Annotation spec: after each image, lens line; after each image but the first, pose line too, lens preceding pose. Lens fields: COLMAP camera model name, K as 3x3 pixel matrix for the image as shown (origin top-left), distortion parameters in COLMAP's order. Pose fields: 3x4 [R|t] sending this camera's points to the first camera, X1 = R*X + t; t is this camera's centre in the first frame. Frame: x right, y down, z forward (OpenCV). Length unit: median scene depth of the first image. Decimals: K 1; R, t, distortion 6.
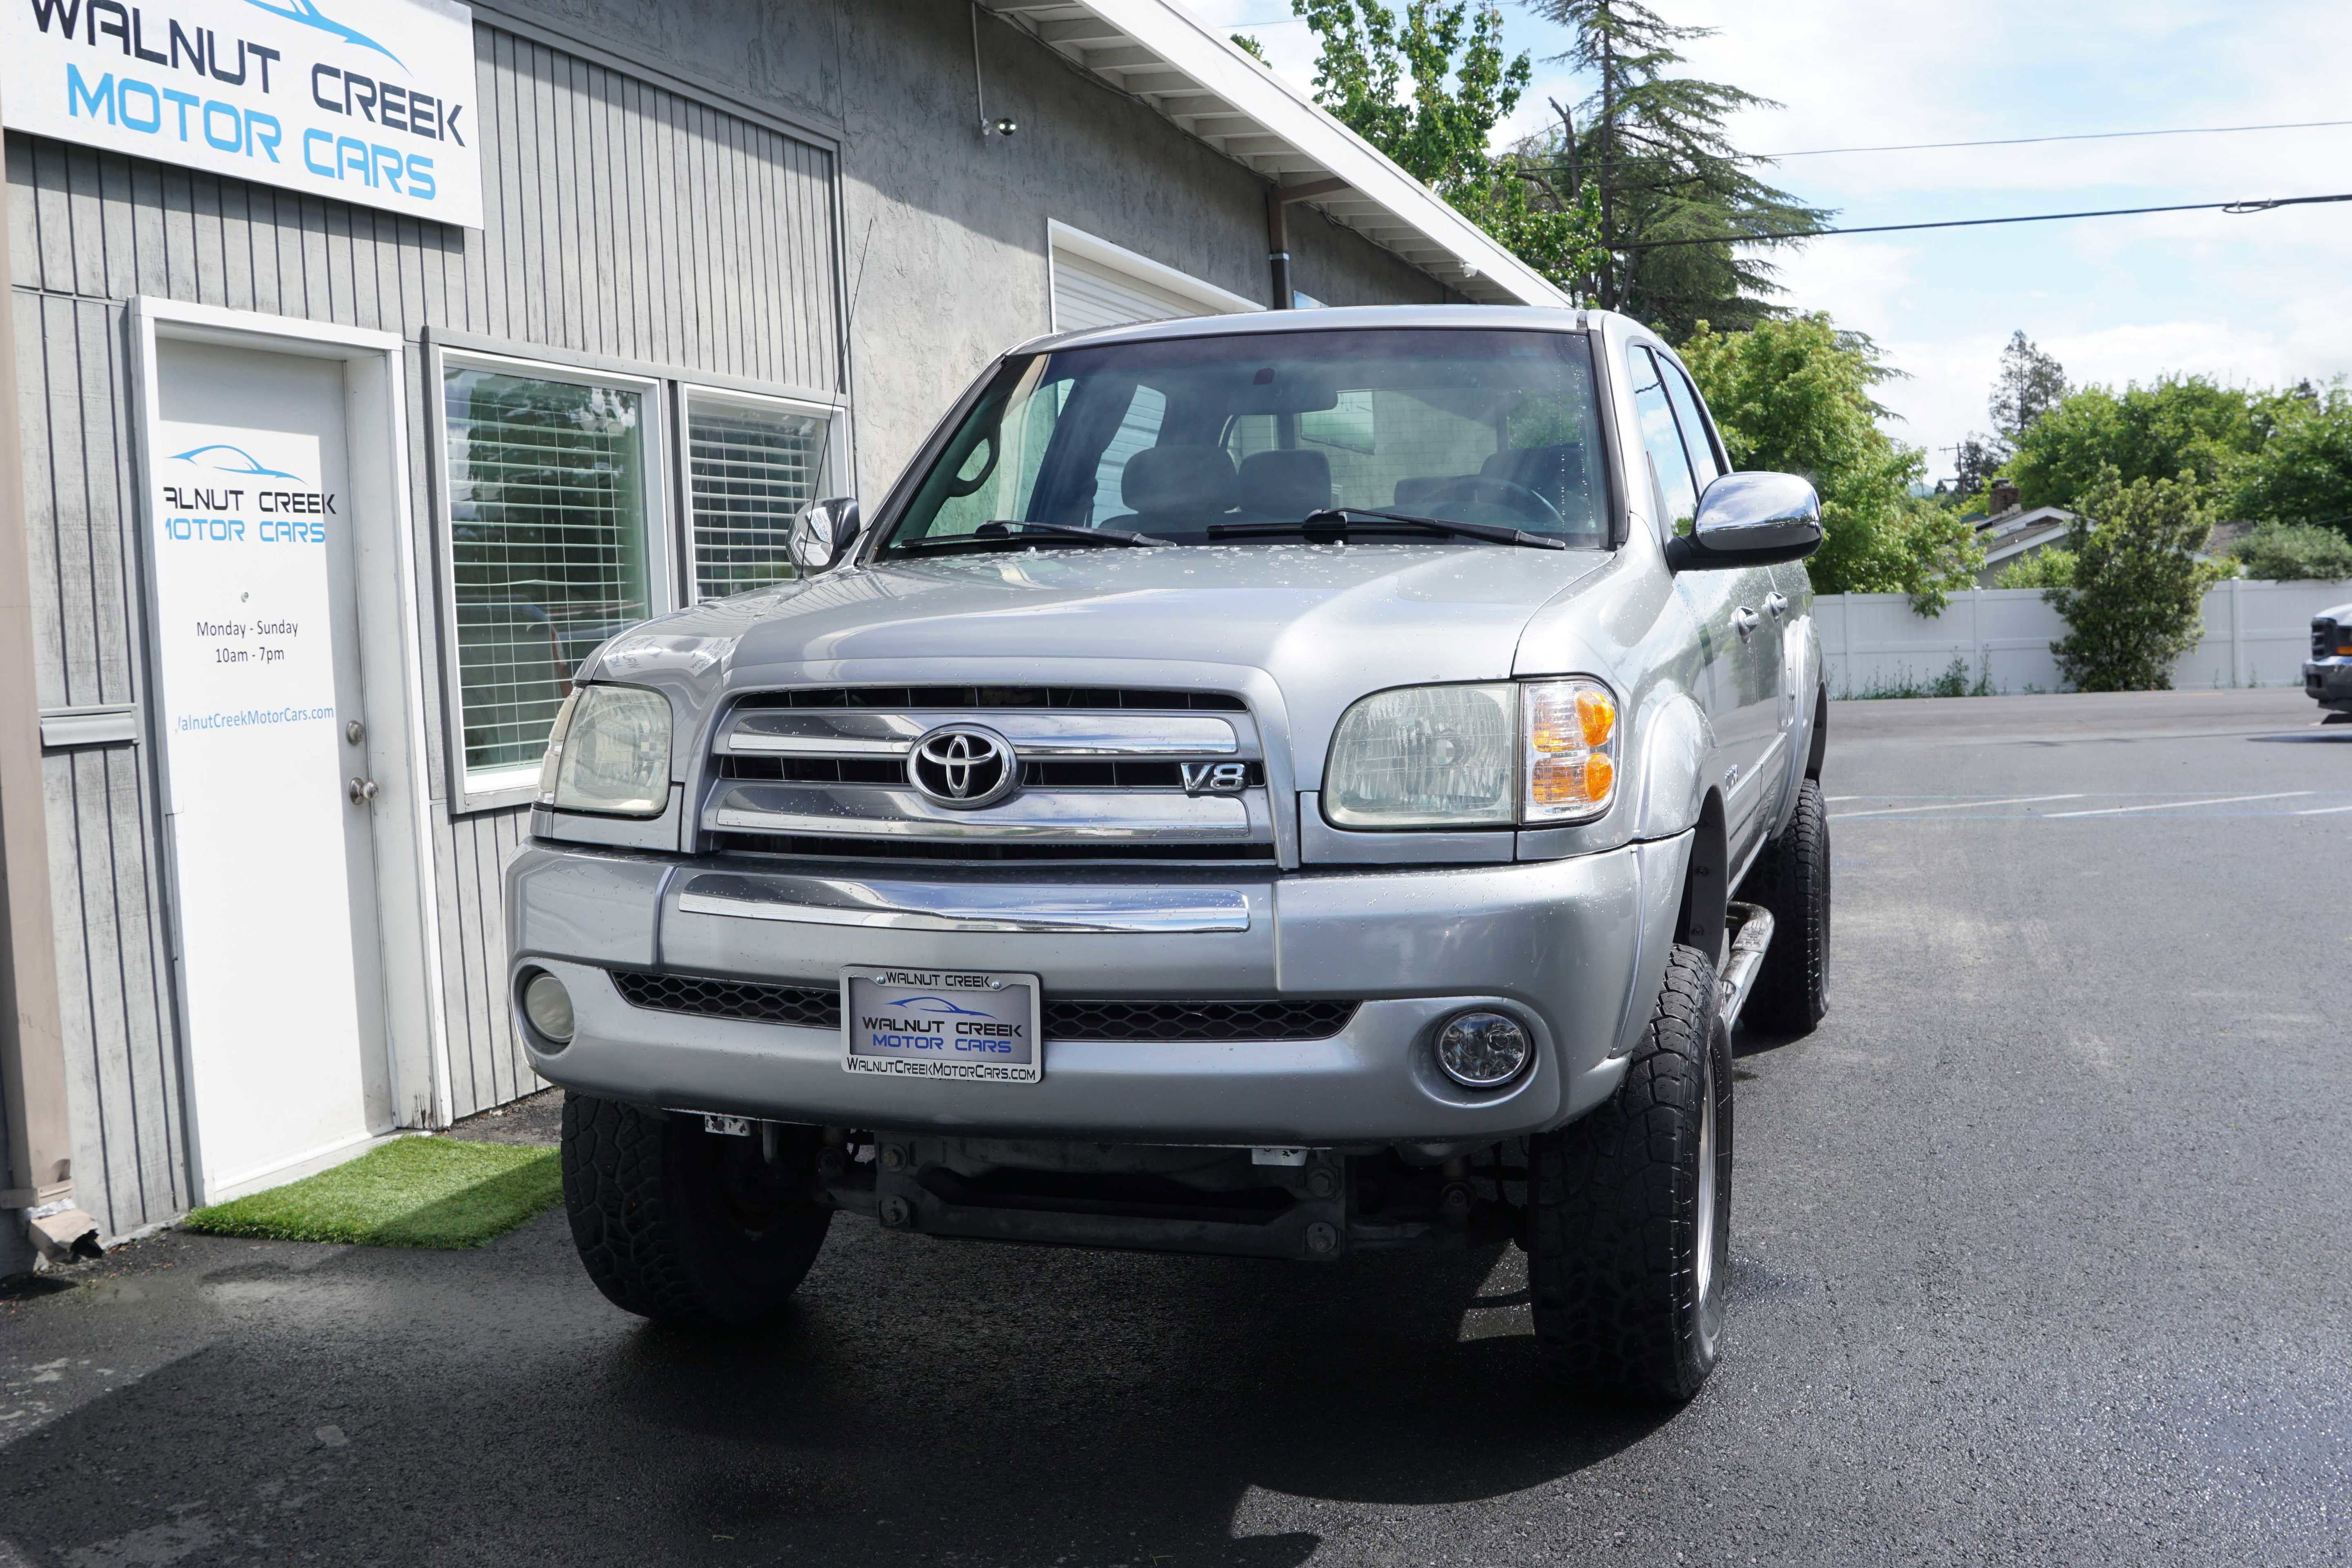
lens RADIAL K [[2470.1, 0, 1190.8], [0, 2470.1, 789.1], [0, 0, 1]] dist [-0.152682, 0.097940]
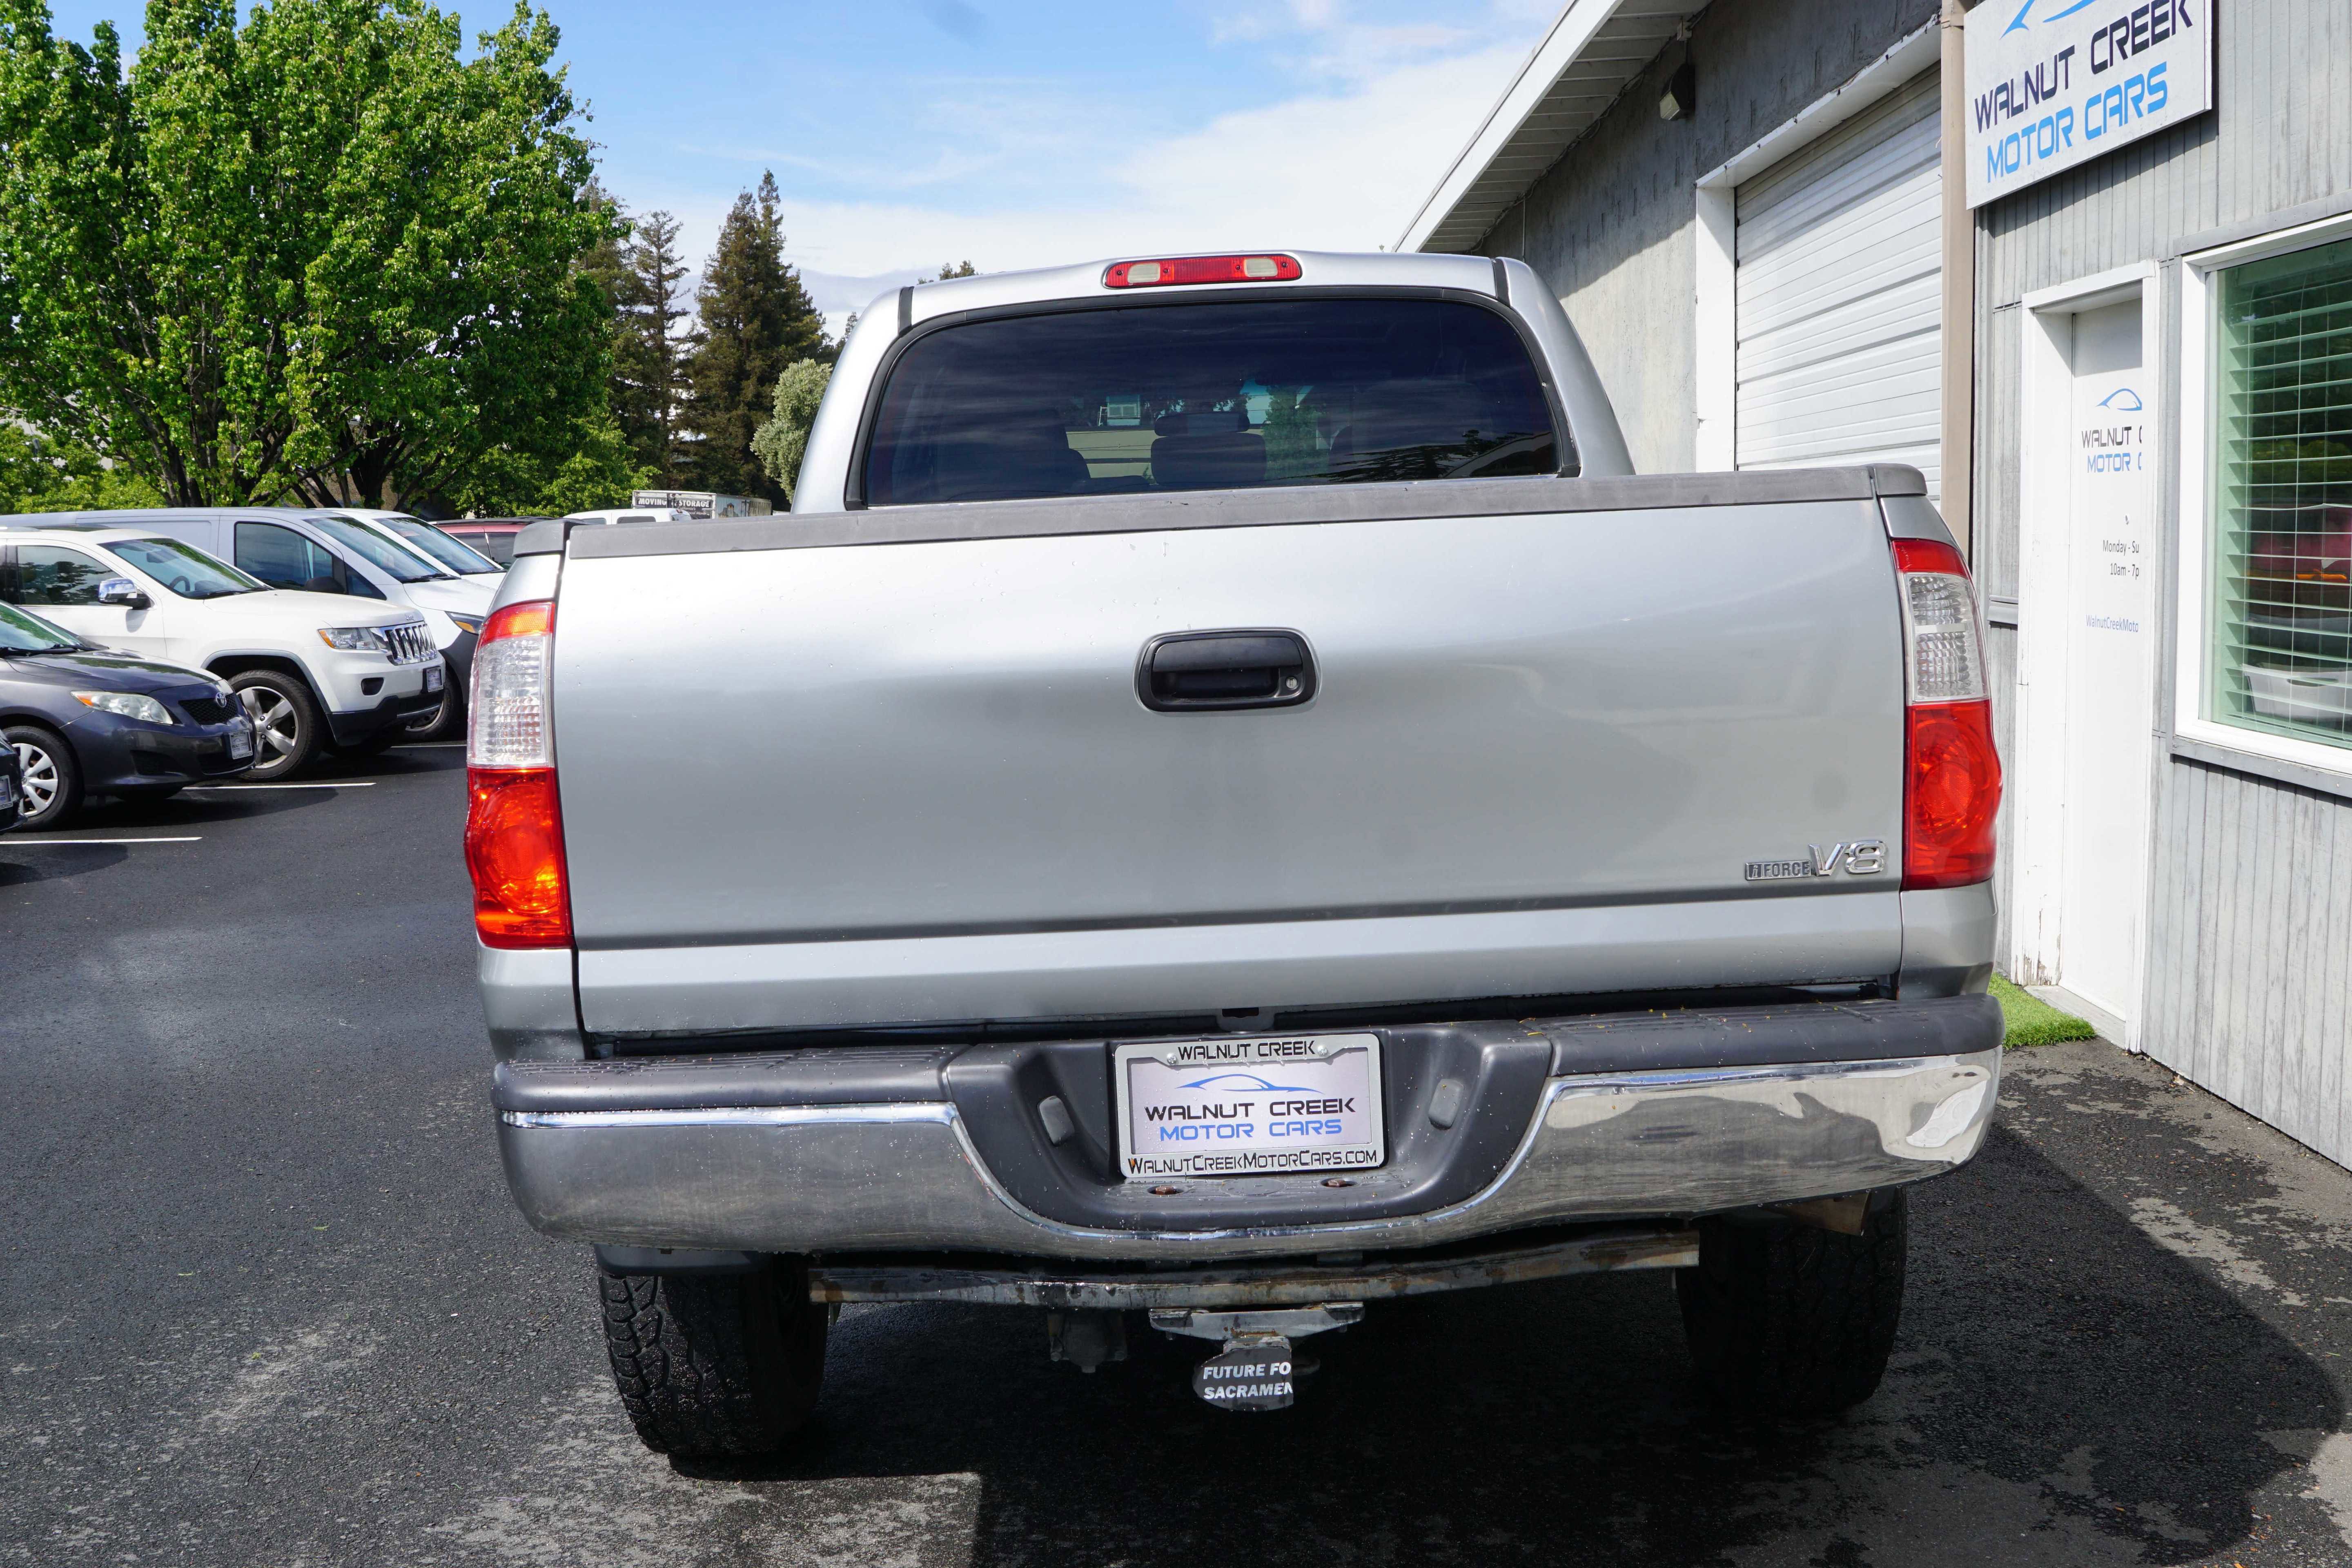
lens RADIAL K [[2470.1, 0, 1190.8], [0, 2470.1, 789.1], [0, 0, 1]] dist [-0.152682, 0.097940]
pose [[-0.955802, 0.092834, -0.278969, 0.360072], [0.041138, 0.981736, 0.185749, -0.181635], [0.291118, 0.166063, -0.942164, 1.934825]]
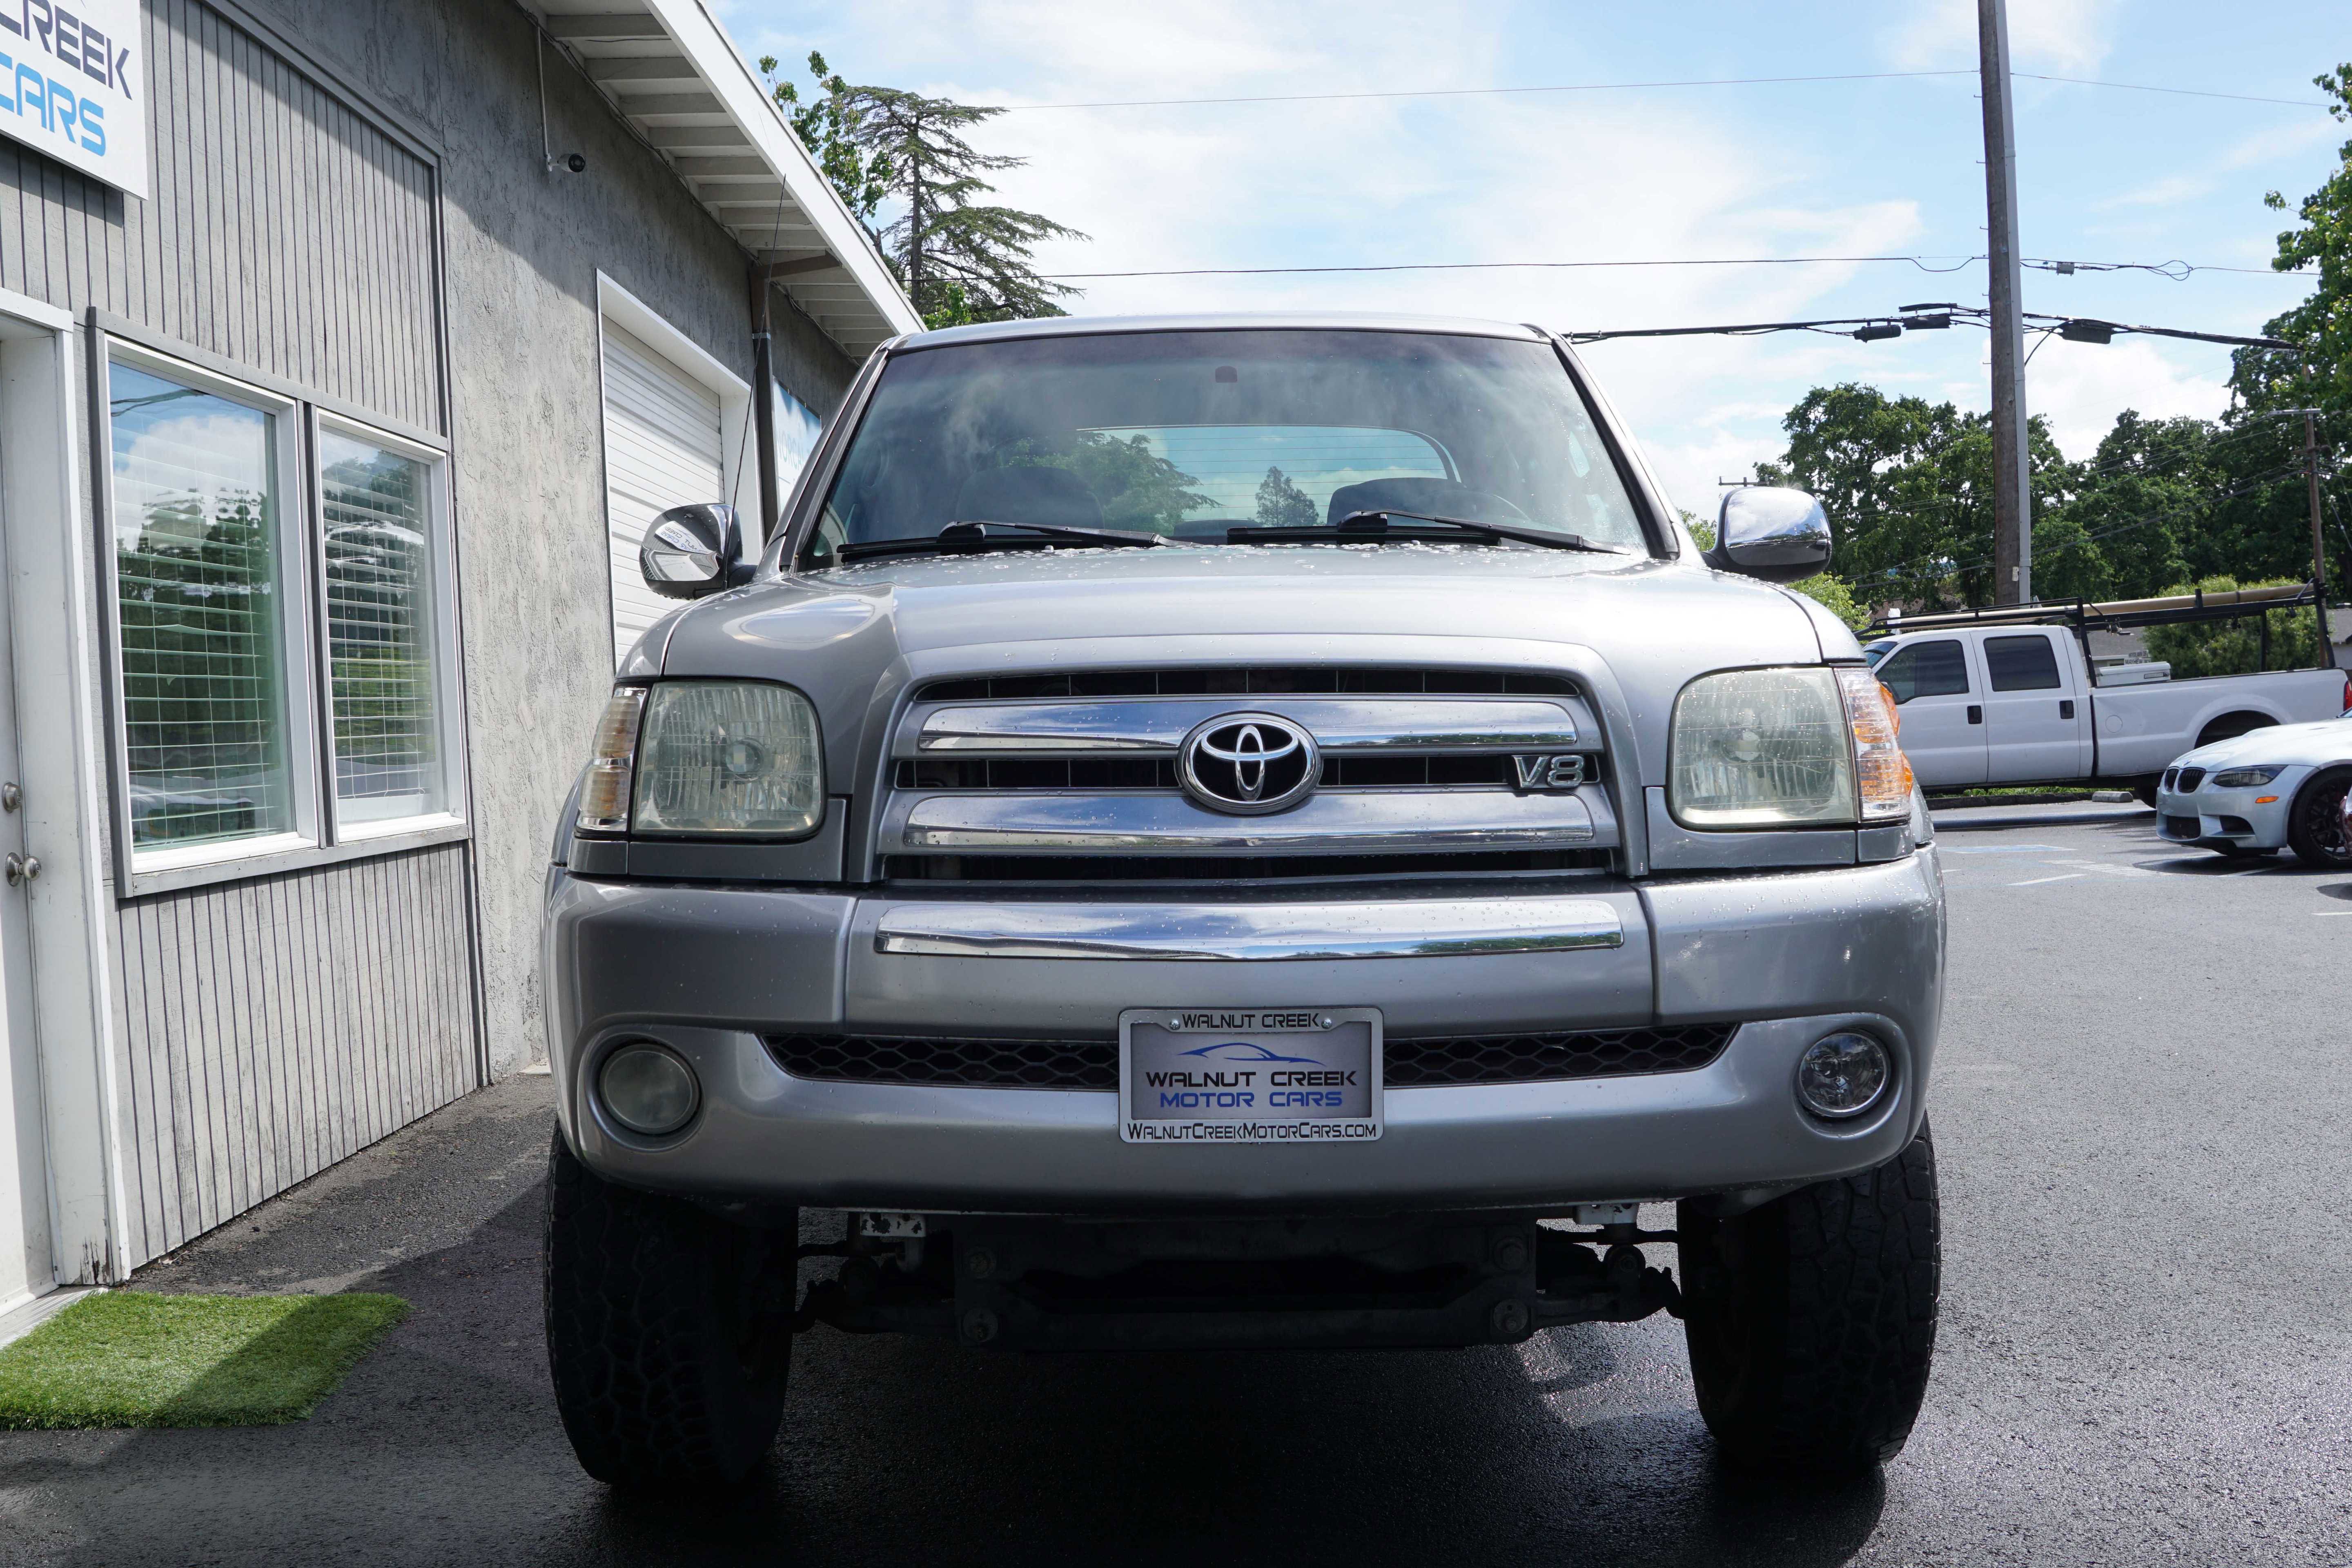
lens RADIAL K [[2466.6, 0, 1177.1], [0, 2466.6, 791.3], [0, 0, 1]] dist [-0.149078, 0.090012]
pose [[0.957219, -0.008999, 0.289225, -0.212063], [0.023925, 0.998555, -0.048112, 0.023557], [-0.288374, 0.052974, 0.956051, 0.130636]]
